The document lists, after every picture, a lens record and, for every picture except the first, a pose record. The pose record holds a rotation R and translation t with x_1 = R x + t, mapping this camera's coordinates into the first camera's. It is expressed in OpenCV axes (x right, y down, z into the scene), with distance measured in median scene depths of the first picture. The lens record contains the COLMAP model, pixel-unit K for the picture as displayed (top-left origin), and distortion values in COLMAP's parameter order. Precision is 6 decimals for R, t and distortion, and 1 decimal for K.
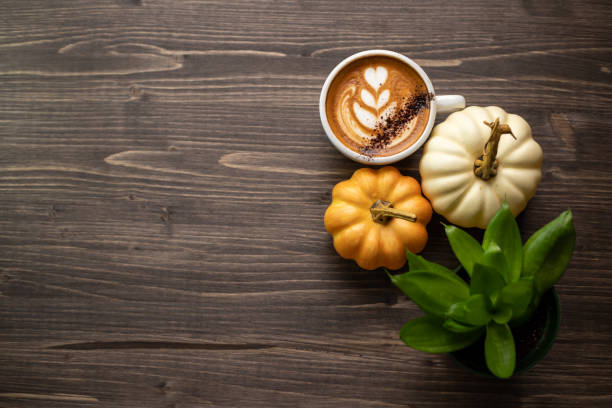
lens RADIAL K [[939.1, 0, 308.6], [0, 939.1, 206.5], [0, 0, 1]] dist [-0.146355, 0.000000]
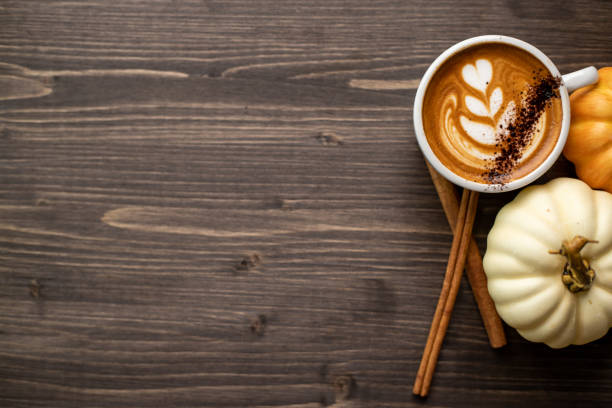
lens RADIAL K [[939.1, 0, 296.9], [0, 939.1, 210.0], [0, 0, 1]] dist [-0.146355, 0.000000]
pose [[0.999934, -0.004889, -0.010389, 0.070943], [0.006048, 0.993380, 0.114714, -0.141805], [0.009760, -0.114769, 0.993344, 0.248433]]
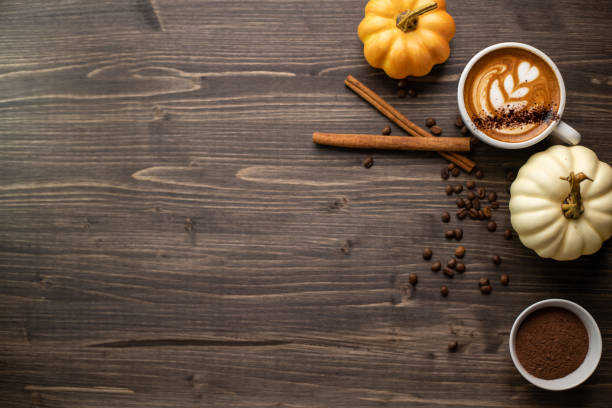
lens RADIAL K [[939.1, 0, 302.9], [0, 939.1, 206.1], [0, 0, 1]] dist [-0.146355, 0.000000]
pose [[0.998347, -0.018257, -0.054498, 0.041061], [0.022163, 0.997162, 0.071953, -0.089163], [0.053030, -0.073042, 0.995918, -0.088043]]
